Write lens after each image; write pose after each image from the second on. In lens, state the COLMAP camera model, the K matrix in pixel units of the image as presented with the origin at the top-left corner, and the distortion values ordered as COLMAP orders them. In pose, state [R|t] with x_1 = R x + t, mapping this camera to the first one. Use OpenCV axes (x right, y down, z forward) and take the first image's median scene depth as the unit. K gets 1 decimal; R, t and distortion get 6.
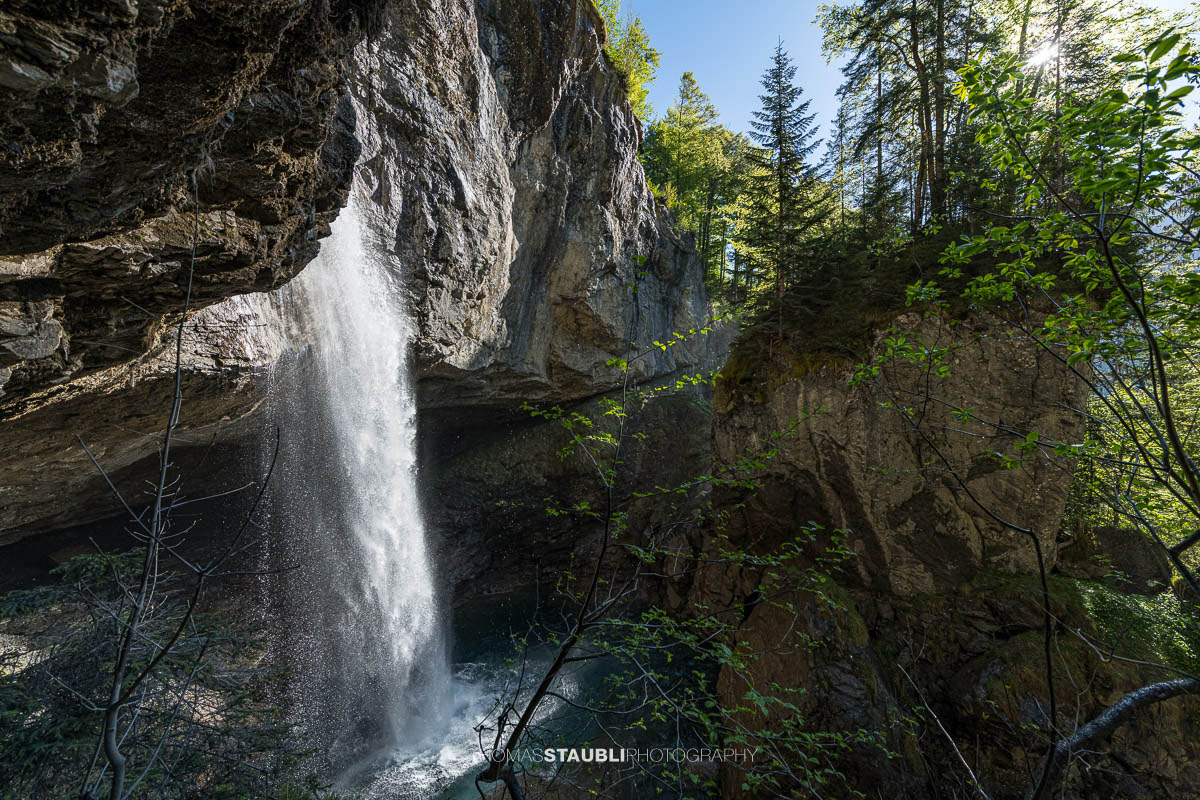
lens RADIAL K [[470.6, 0, 595.2], [0, 470.6, 401.2], [0, 0, 1]] dist [0.019658, -0.005393]
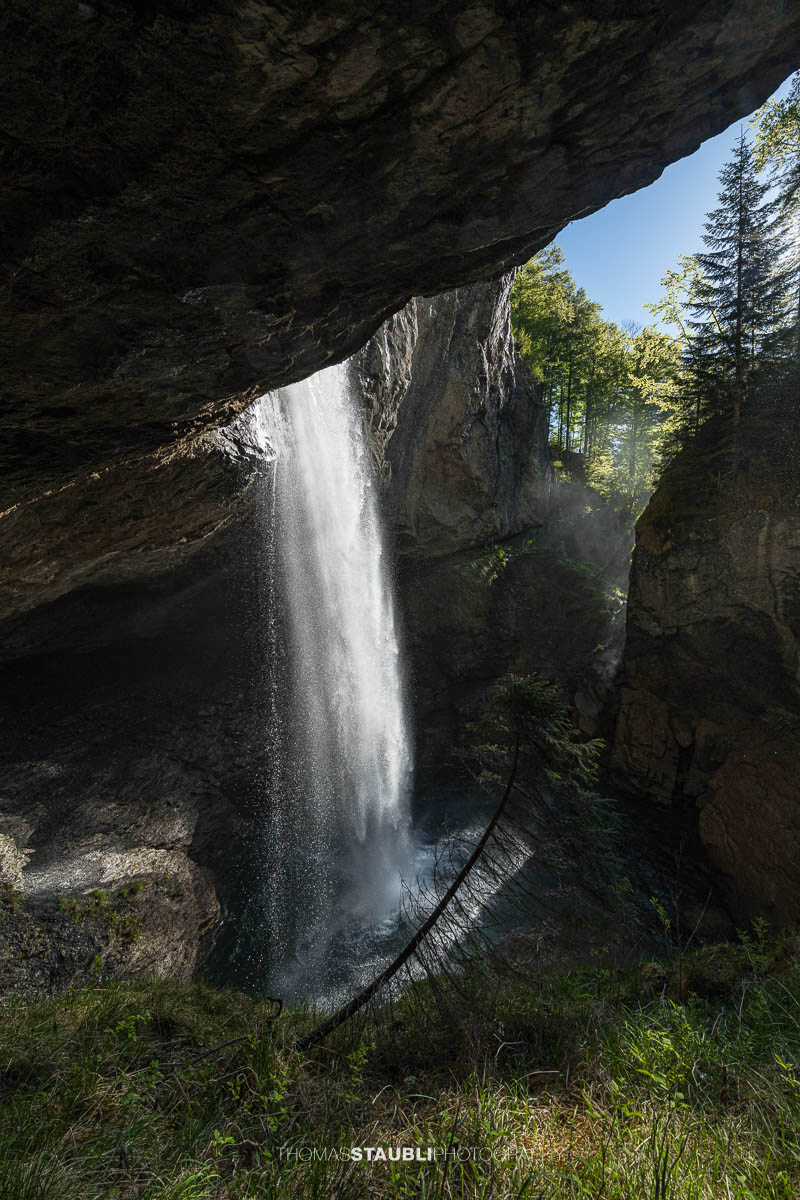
lens RADIAL K [[470.6, 0, 400.0], [0, 470.6, 600.0], [0, 0, 1]] dist [0.019658, -0.005393]
pose [[0.999126, -0.009816, 0.040641, -0.285434], [0.007968, 0.998937, 0.045396, 0.071314], [-0.041044, -0.045033, 0.998142, 0.091743]]
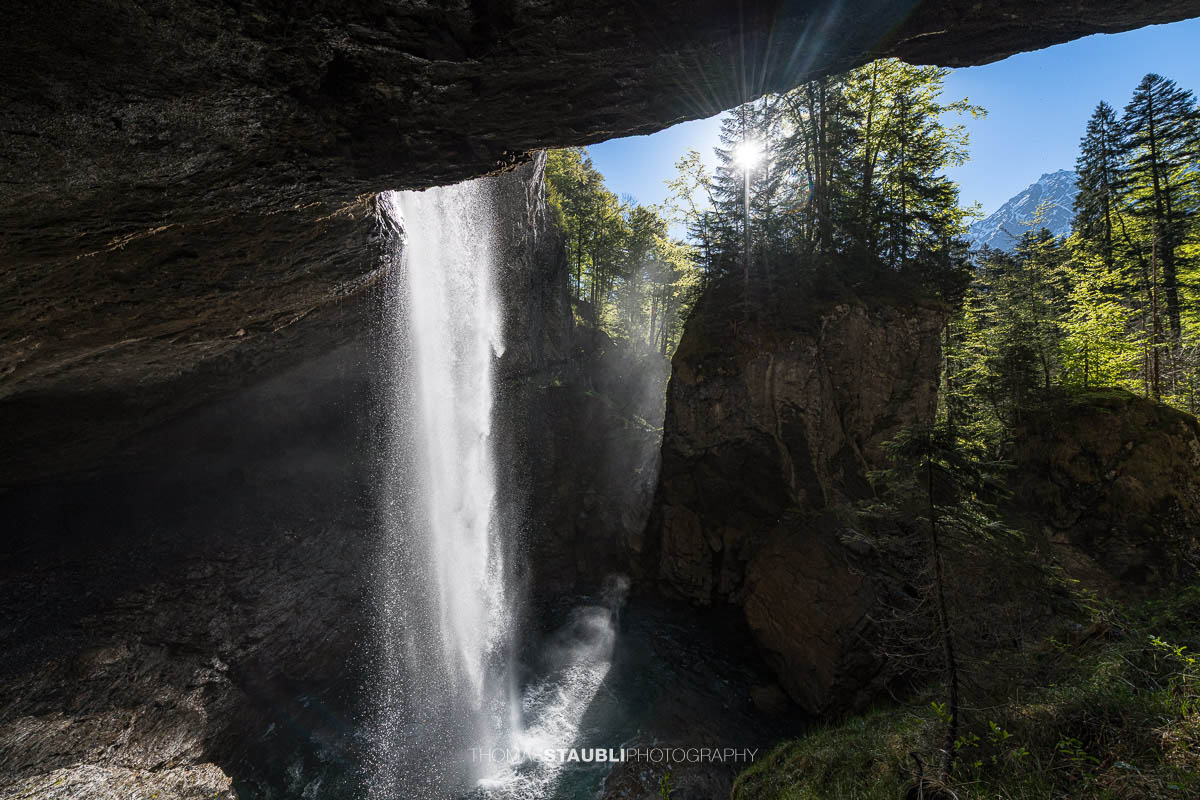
lens RADIAL K [[467.8, 0, 596.2], [0, 467.8, 400.4], [0, 0, 1]] dist [0.018523, -0.004922]
pose [[0.898674, 0.015855, 0.438331, -0.416020], [-0.001173, 0.999430, -0.033746, 0.099728], [-0.438616, 0.029813, 0.898180, 0.138764]]
